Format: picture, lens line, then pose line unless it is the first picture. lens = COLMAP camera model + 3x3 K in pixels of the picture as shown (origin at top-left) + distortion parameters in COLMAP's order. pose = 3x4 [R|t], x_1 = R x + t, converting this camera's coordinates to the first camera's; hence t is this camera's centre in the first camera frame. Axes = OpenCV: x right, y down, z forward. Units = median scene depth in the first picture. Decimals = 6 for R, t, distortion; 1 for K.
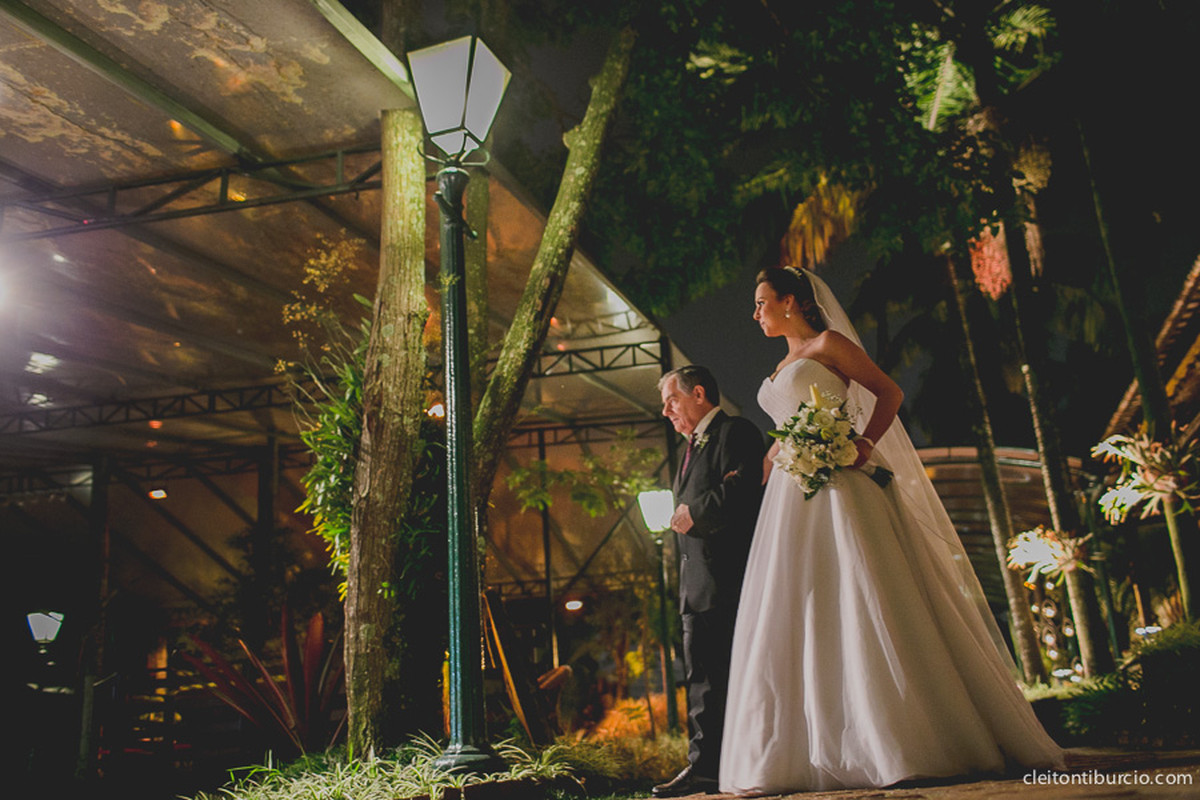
lens RADIAL K [[1137.4, 0, 600.0], [0, 1137.4, 400.0], [0, 0, 1]] dist [-0.132864, 0.134132]
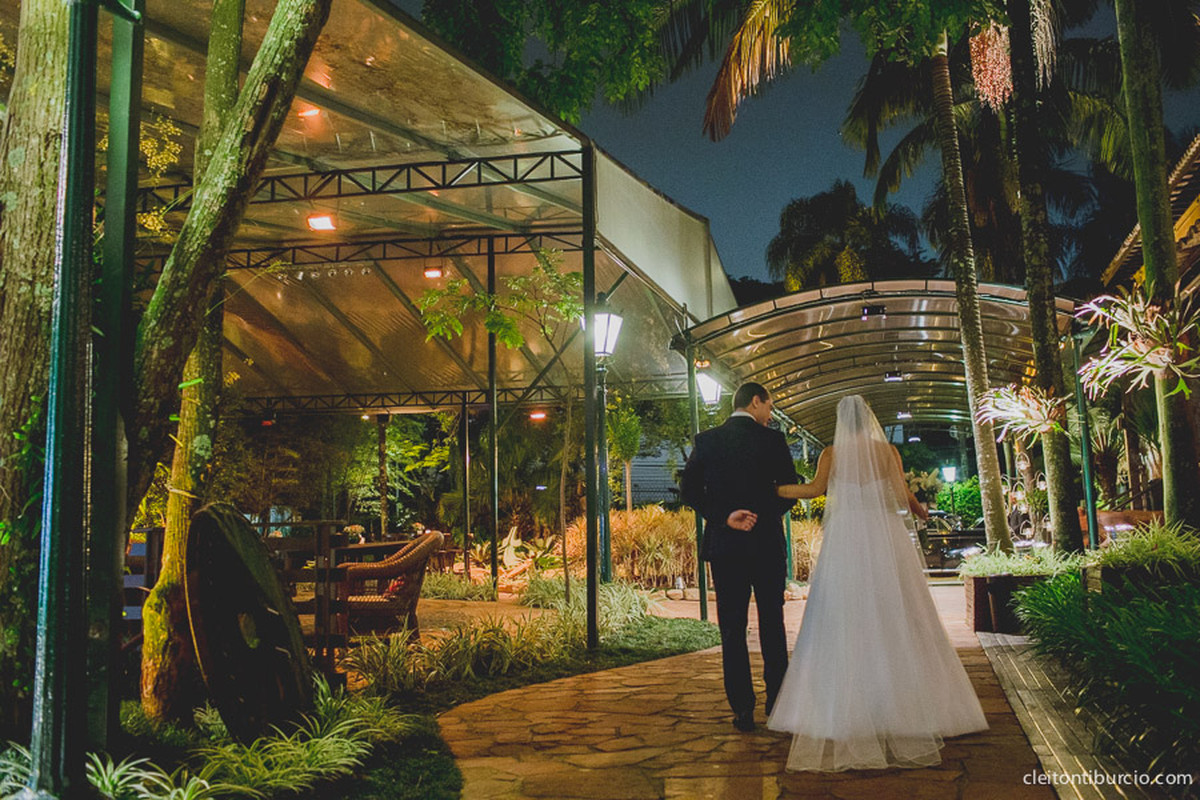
lens RADIAL K [[1119.4, 0, 600.0], [0, 1119.4, 400.0], [0, 0, 1]] dist [-0.050054, 0.003040]
pose [[0.999288, 0.036977, -0.007502, 0.102991], [-0.034960, 0.982219, 0.184455, -0.030017], [0.014189, -0.184061, 0.982812, 0.181939]]
